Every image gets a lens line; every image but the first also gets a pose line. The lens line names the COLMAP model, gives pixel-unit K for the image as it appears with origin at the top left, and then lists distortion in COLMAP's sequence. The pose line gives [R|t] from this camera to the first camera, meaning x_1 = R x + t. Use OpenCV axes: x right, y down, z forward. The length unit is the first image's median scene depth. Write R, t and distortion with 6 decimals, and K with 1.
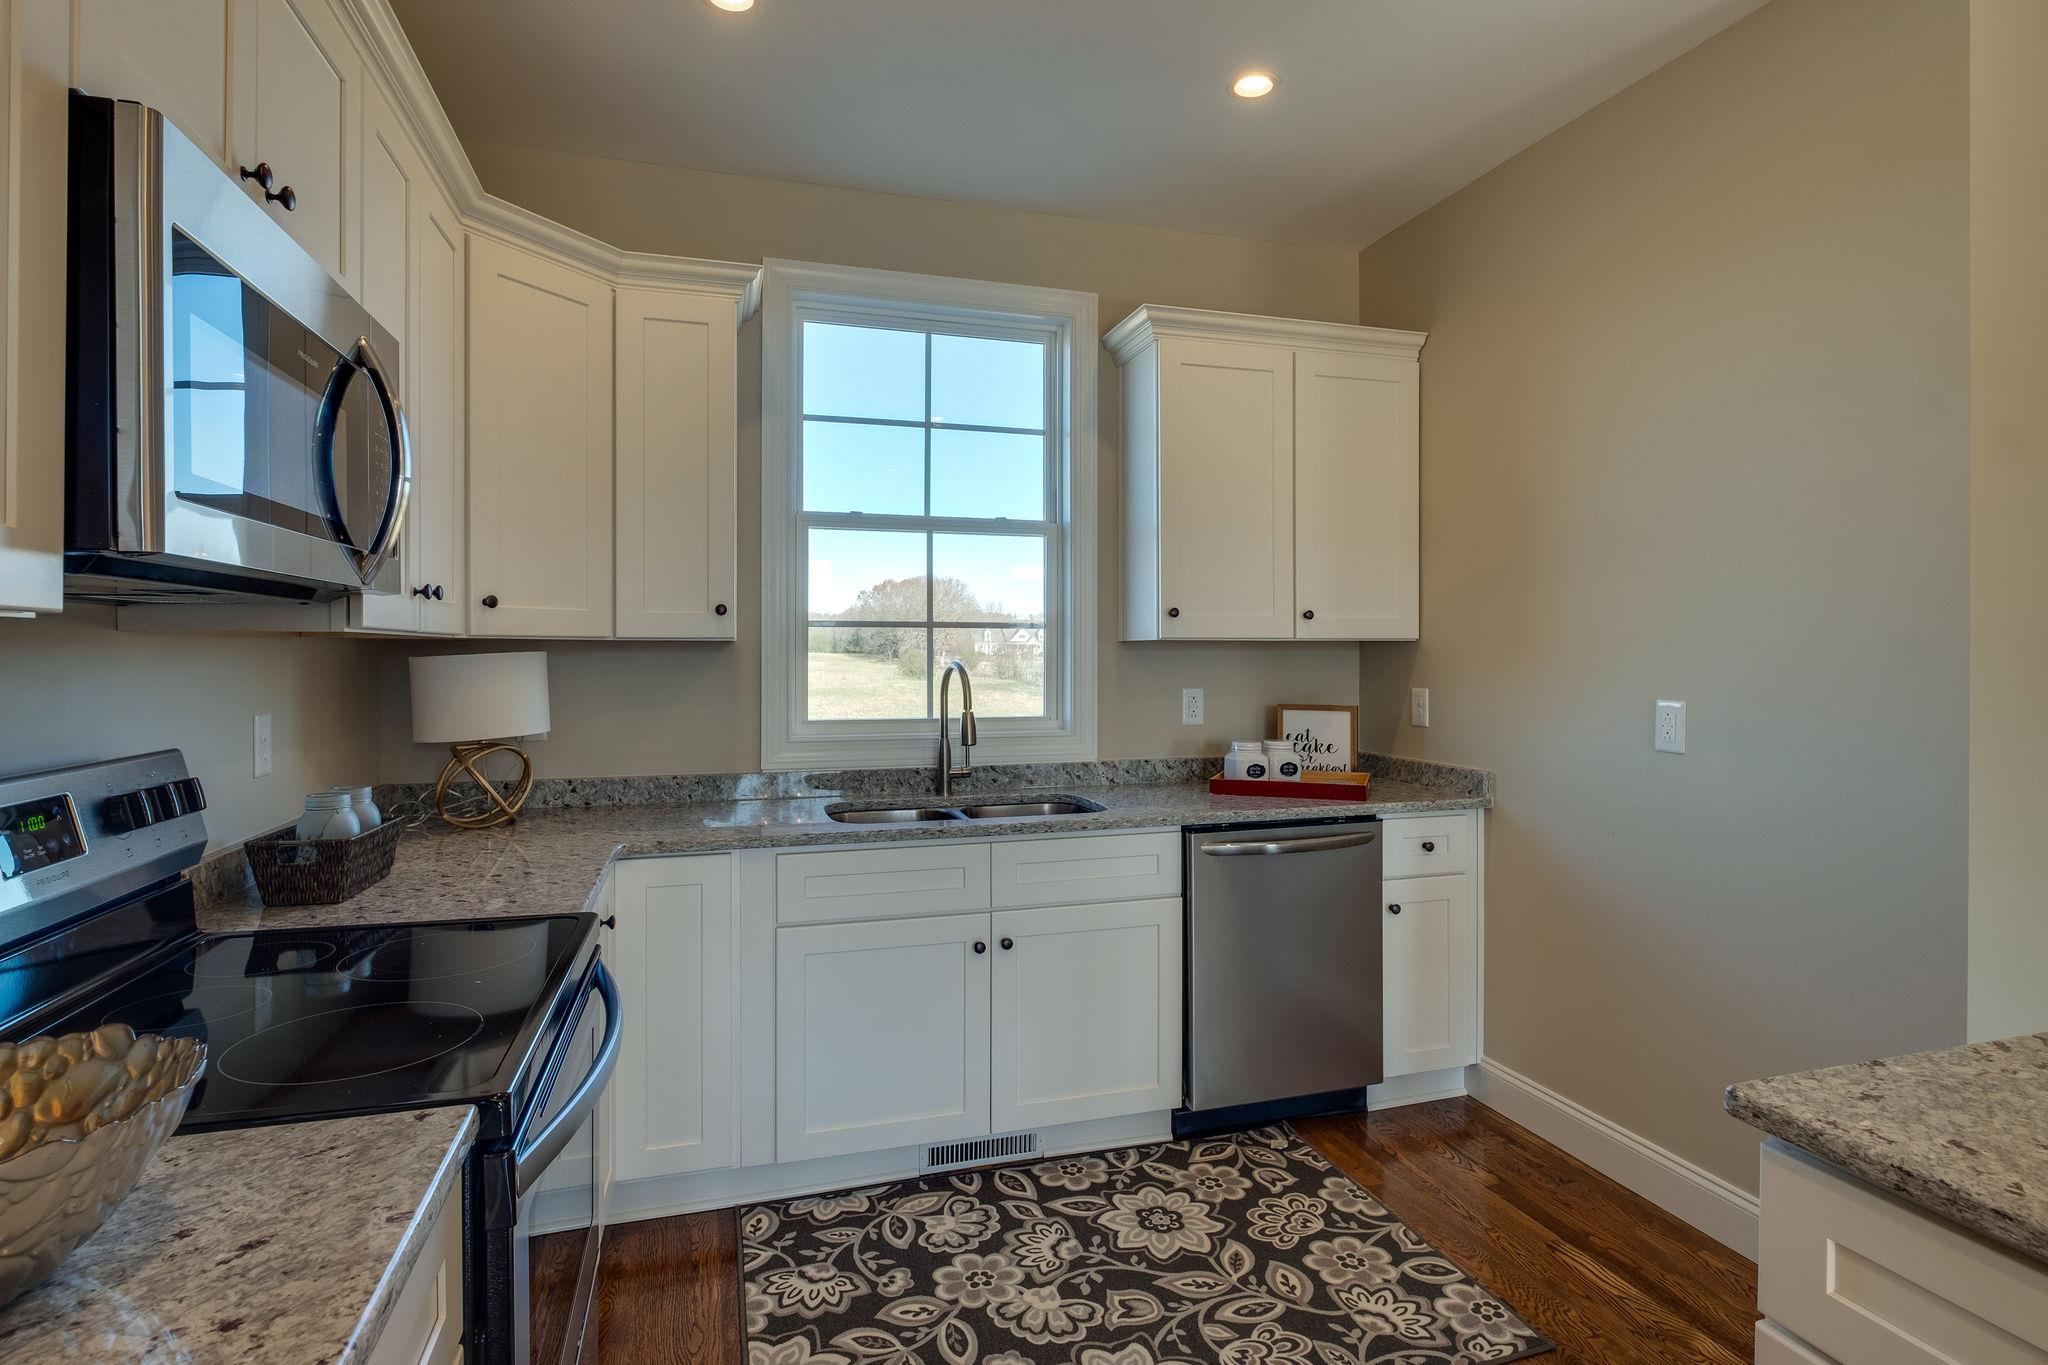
lens RADIAL K [[1034.3, 0, 1020.6], [0, 1034.3, 651.4], [0, 0, 1]] dist [-0.009423, -0.000549]
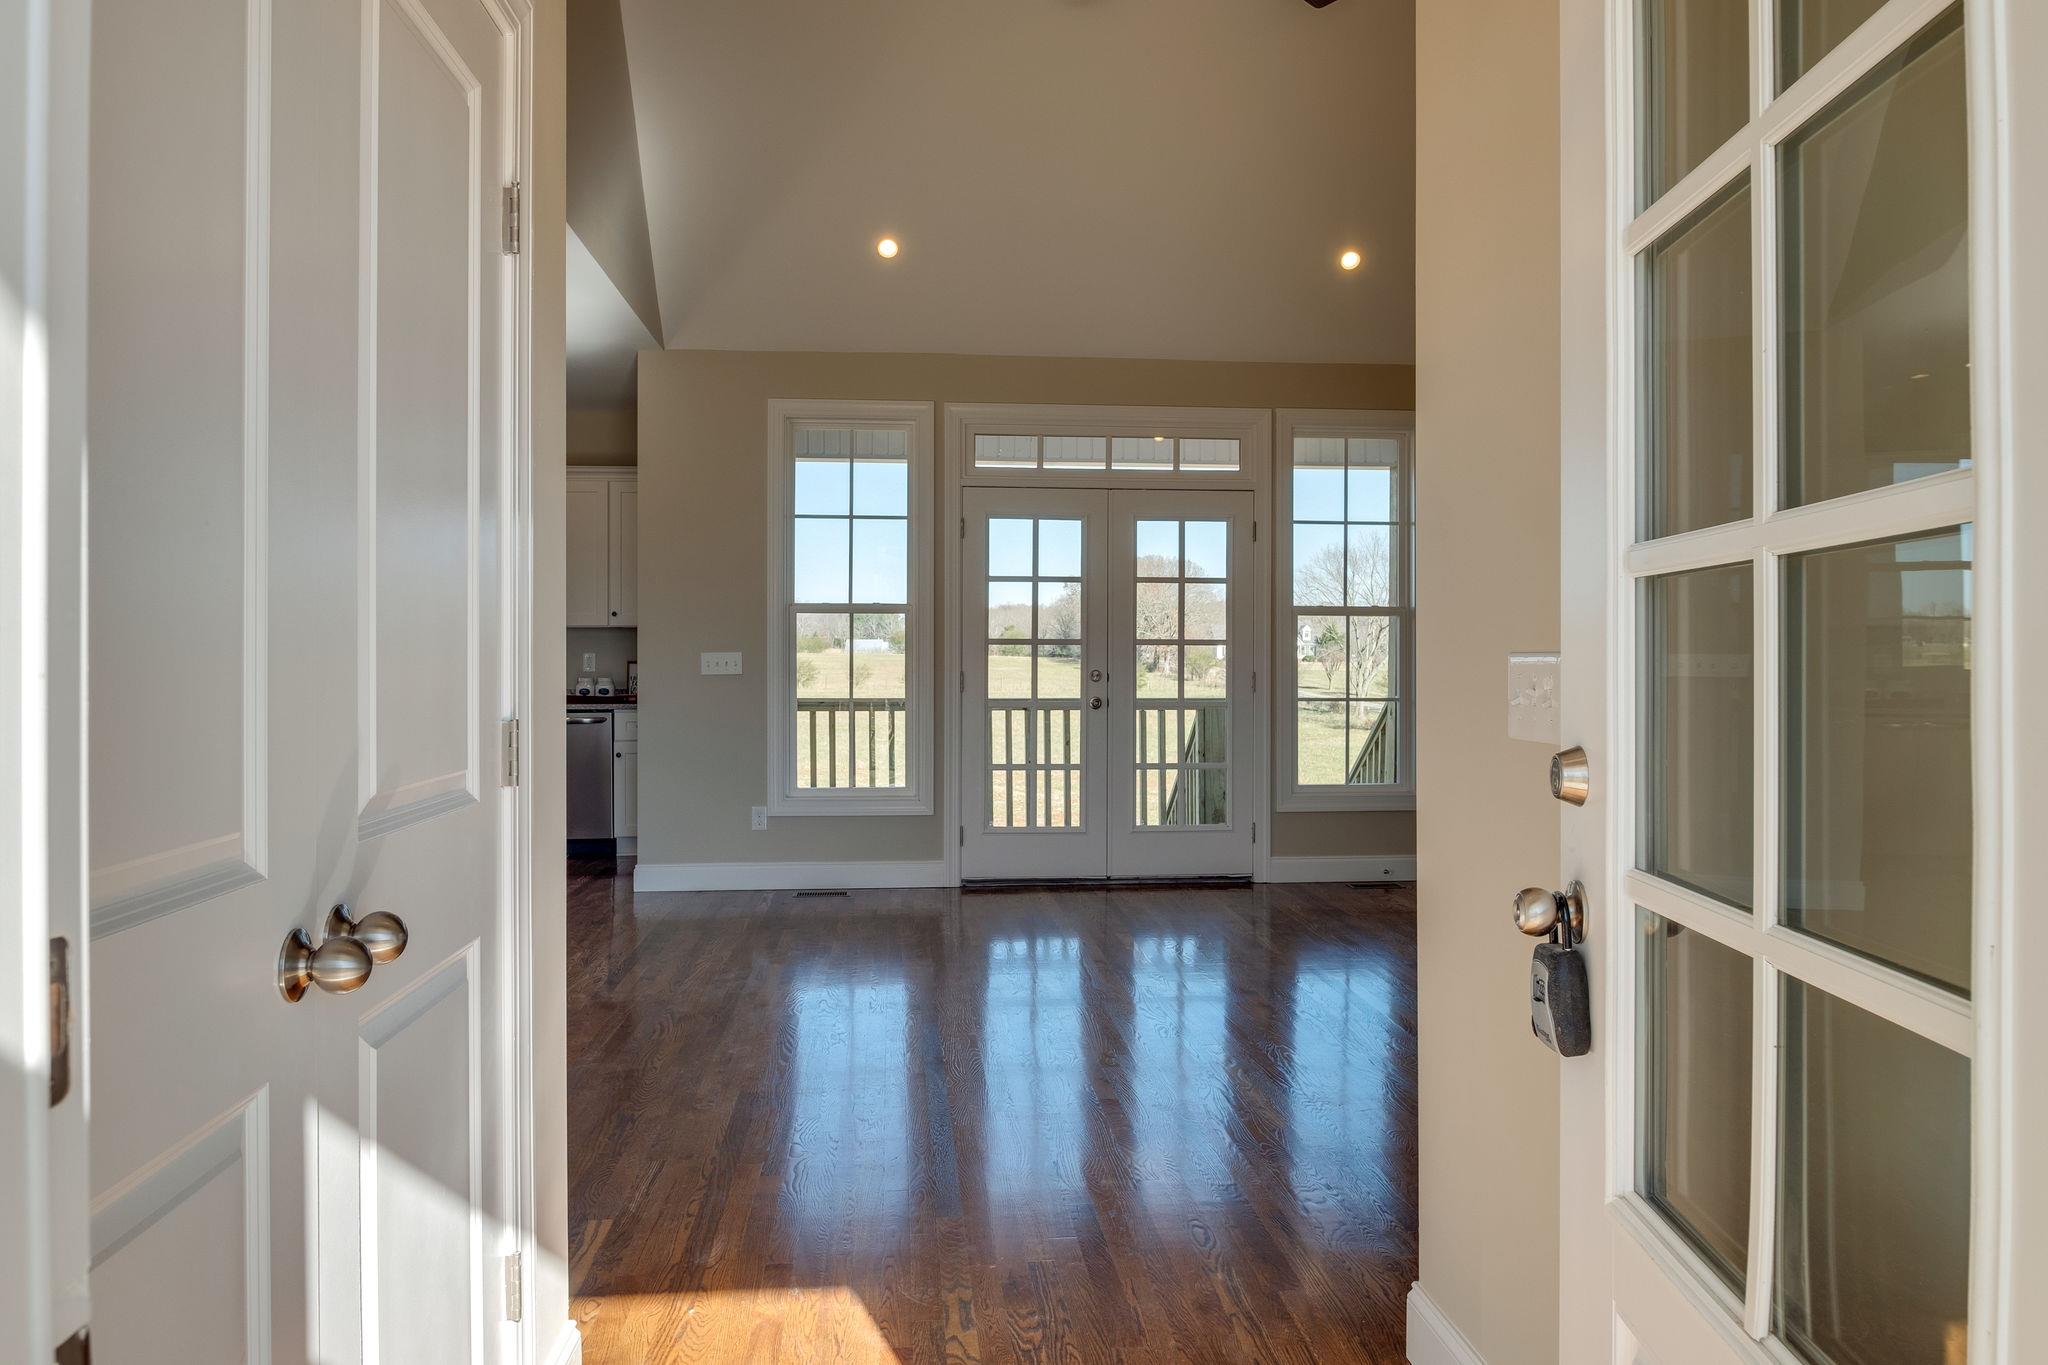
lens RADIAL K [[1284.9, 0, 1028.3], [0, 1284.9, 660.1], [0, 0, 1]] dist [0.012778, -0.002489]
pose [[0.982008, 0.000961, -0.188836, 1.536888], [-0.000544, 0.999997, 0.002261, 0.046589], [0.188838, -0.002118, 0.982006, -1.291390]]
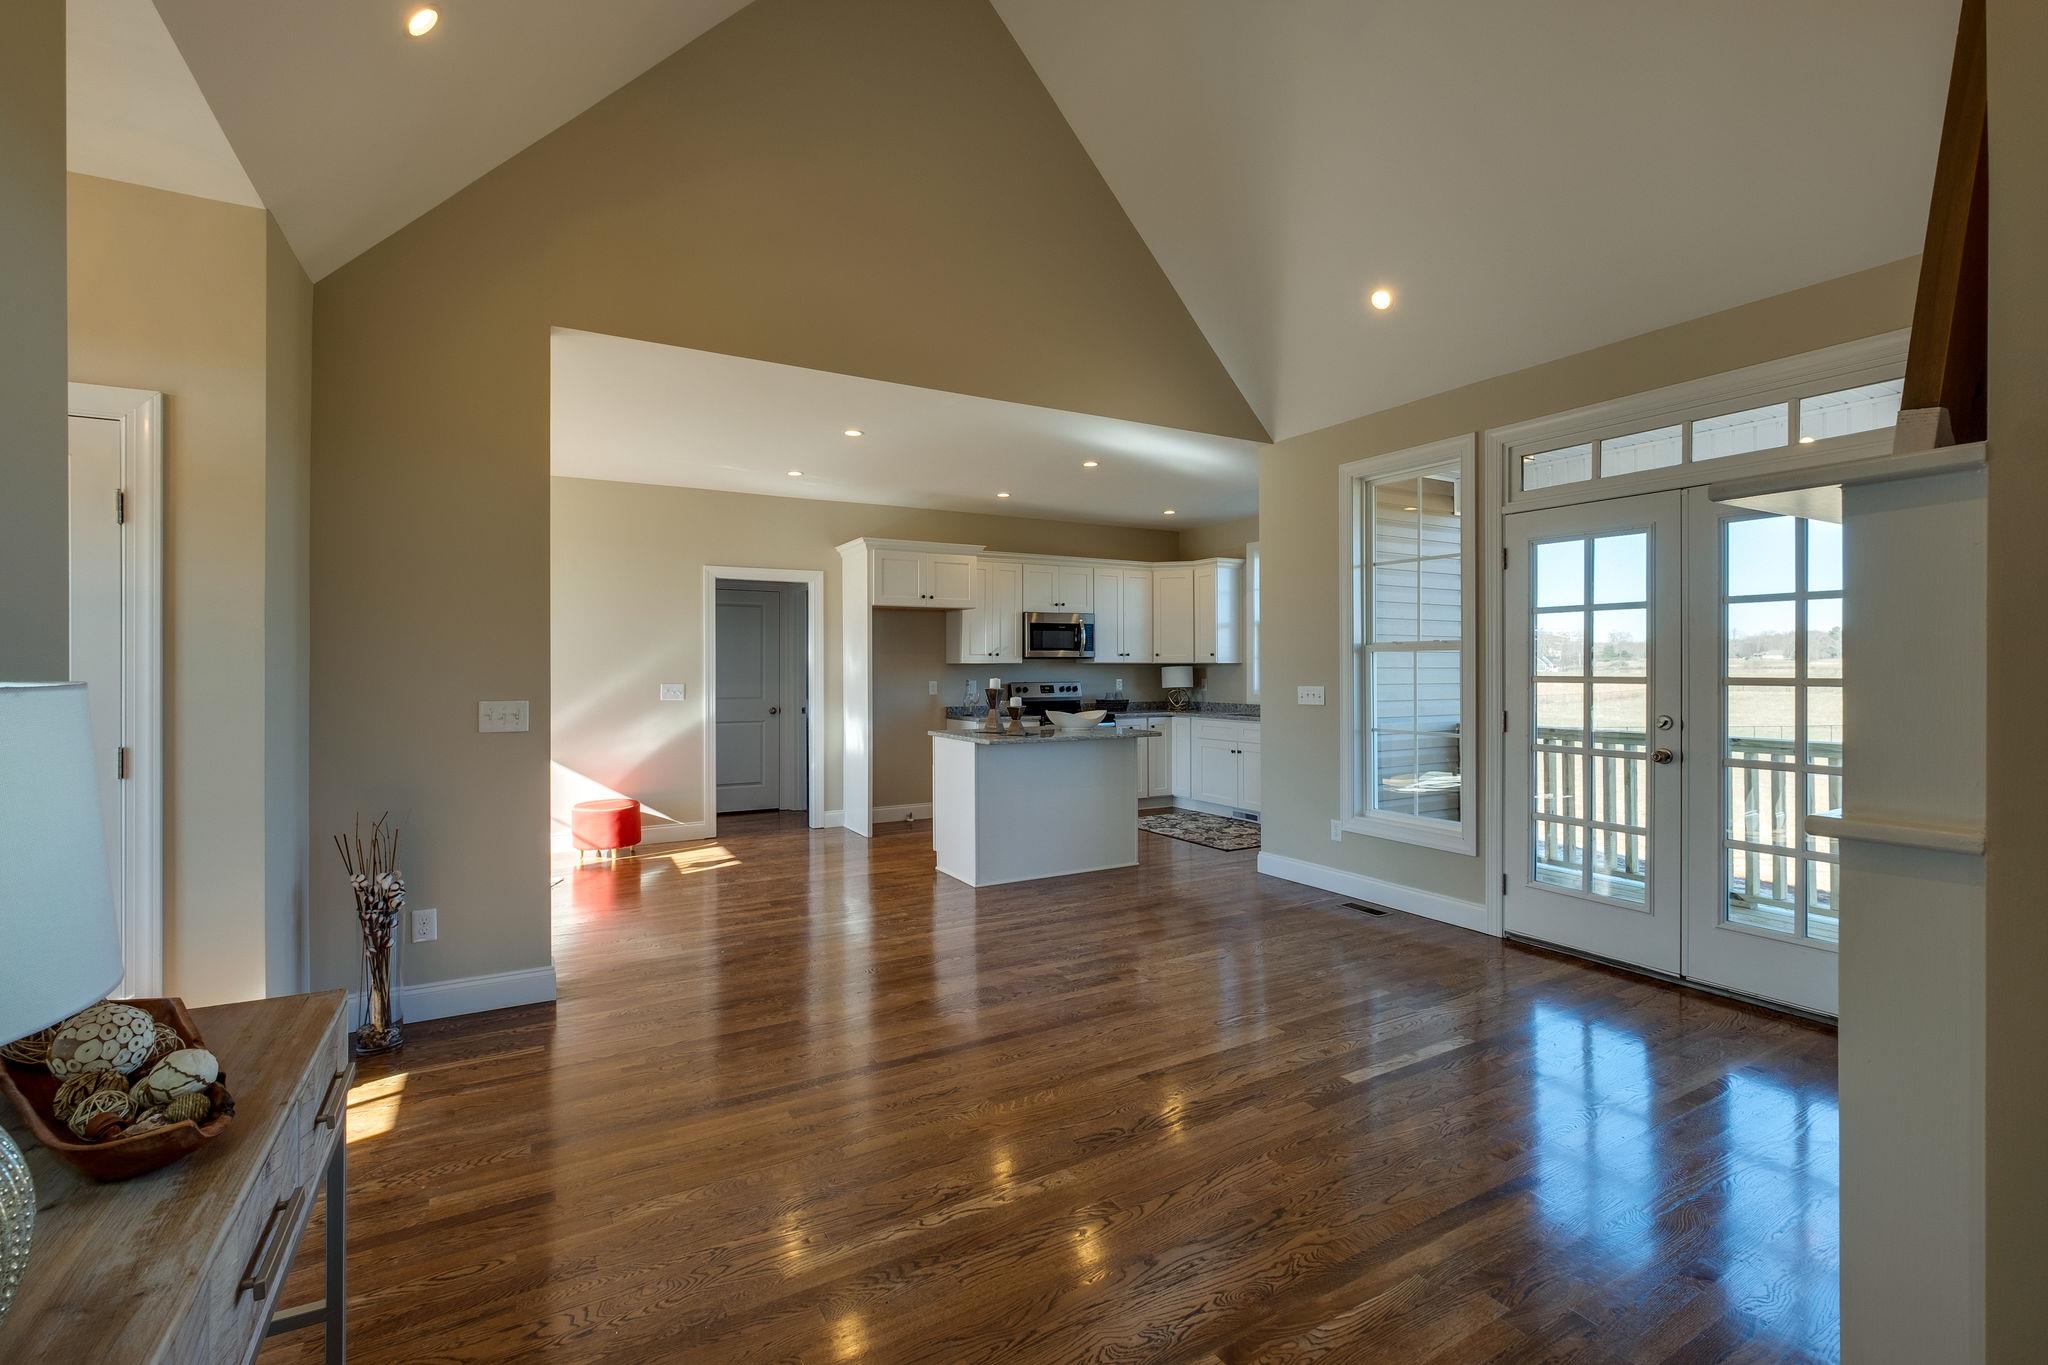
lens RADIAL K [[905.3, 0, 1015.0], [0, 905.3, 668.2], [0, 0, 1]] dist [-0.010238, 0.000011]
pose [[0.210545, 0.000696, -0.977584, 2.236332], [0.002835, 0.999995, 0.001322, 0.000481], [0.977580, -0.003049, 0.210542, -0.282674]]
